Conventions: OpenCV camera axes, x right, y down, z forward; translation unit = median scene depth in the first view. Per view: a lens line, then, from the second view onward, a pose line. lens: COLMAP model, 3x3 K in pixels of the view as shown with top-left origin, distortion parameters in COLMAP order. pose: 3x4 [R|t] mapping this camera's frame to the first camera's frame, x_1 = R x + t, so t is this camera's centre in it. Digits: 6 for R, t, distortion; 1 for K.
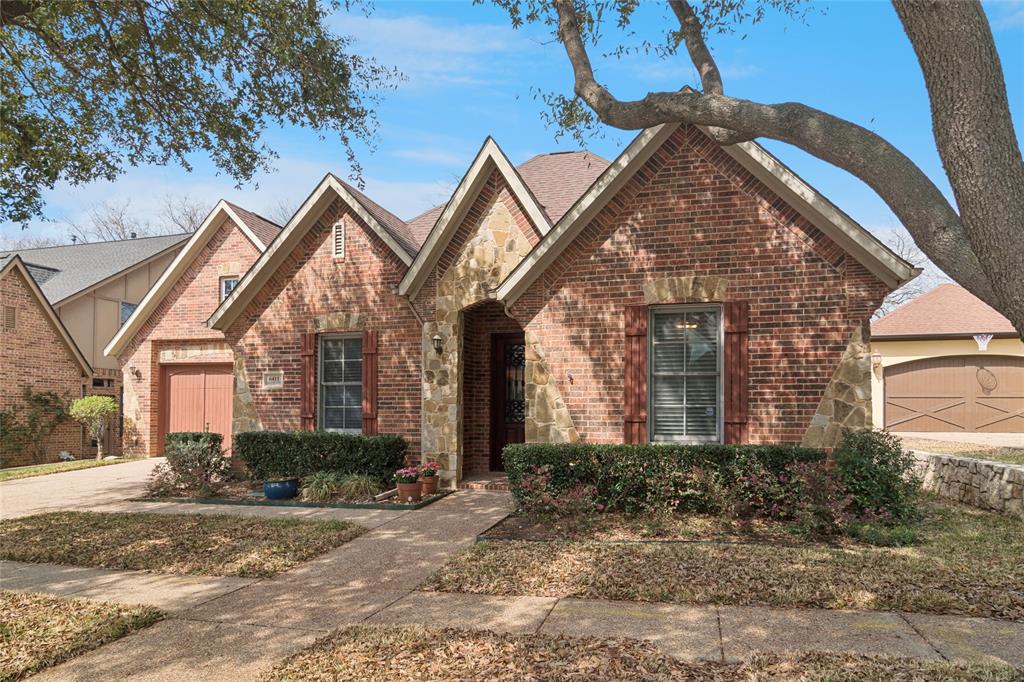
lens RADIAL K [[576.4, 0, 512.1], [0, 576.4, 339.4], [0, 0, 1]] dist [-0.005457, -0.002149]
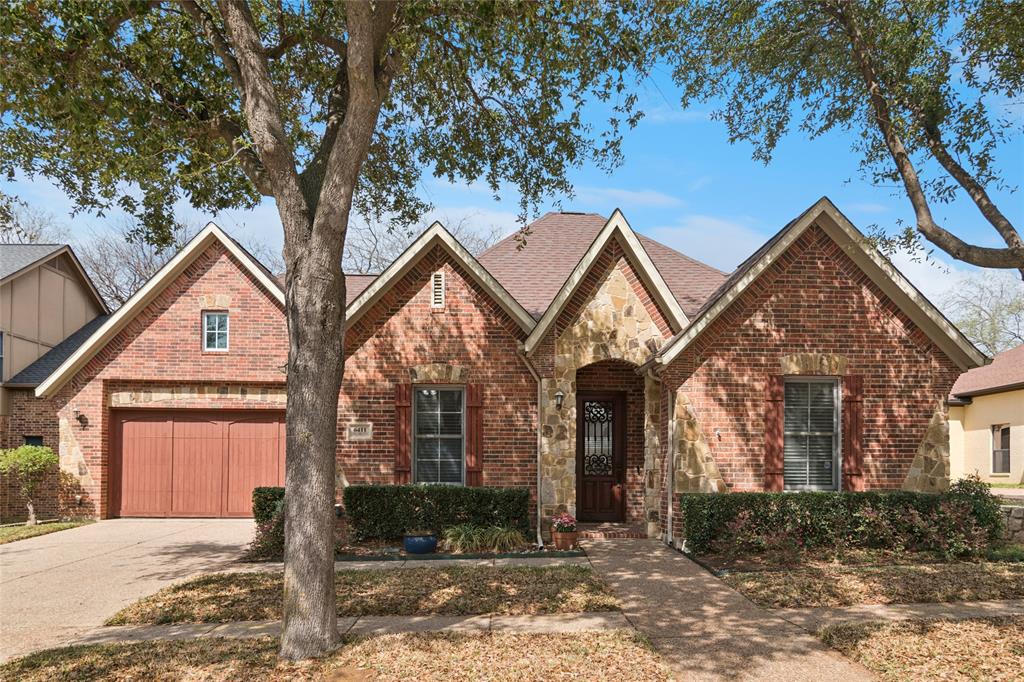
lens RADIAL K [[630.1, 0, 506.3], [0, 630.1, 384.1], [0, 0, 1]] dist [-0.003853, 0.004244]
pose [[0.960046, 0.037976, 0.277252, -0.534511], [-0.036239, 0.999278, -0.011390, -0.004467], [-0.277485, 0.000888, 0.960730, -0.068910]]
